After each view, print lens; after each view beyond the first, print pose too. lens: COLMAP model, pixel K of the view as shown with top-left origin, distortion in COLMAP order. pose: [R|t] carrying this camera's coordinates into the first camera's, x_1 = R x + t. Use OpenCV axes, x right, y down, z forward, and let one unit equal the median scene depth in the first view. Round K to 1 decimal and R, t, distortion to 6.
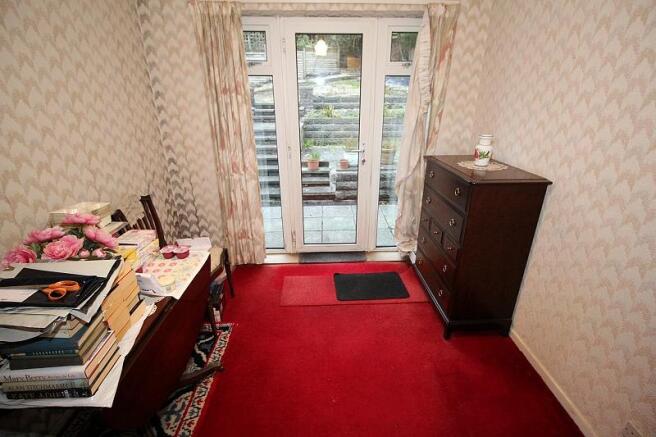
lens RADIAL K [[308.9, 0, 328.0], [0, 308.9, 218.5], [0, 0, 1]] dist [-0.017925, -0.000584]
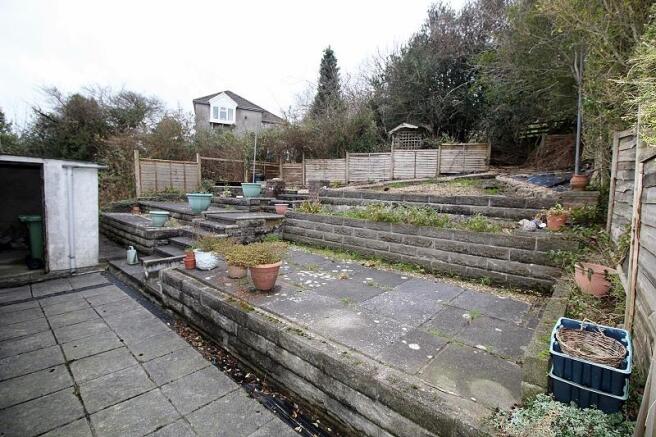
lens RADIAL K [[308.9, 0, 328.0], [0, 308.9, 218.5], [0, 0, 1]] dist [-0.017925, -0.000584]
pose [[0.715424, 0.089579, -0.692924, 0.557609], [-0.301364, 0.934313, -0.190364, -0.160227], [0.630356, 0.345014, 0.695426, 0.435499]]
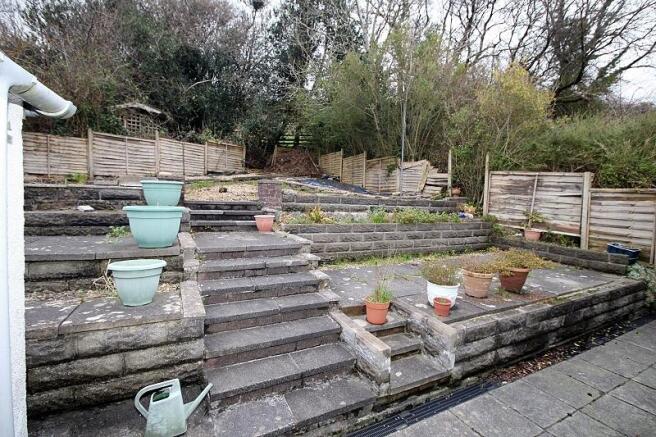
lens RADIAL K [[308.9, 0, 328.0], [0, 308.9, 218.5], [0, 0, 1]] dist [-0.017925, -0.000584]
pose [[0.901975, 0.003683, 0.431772, -0.244846], [0.133889, 0.948290, -0.287784, -0.131771], [-0.410505, 0.317383, 0.854841, 0.385360]]
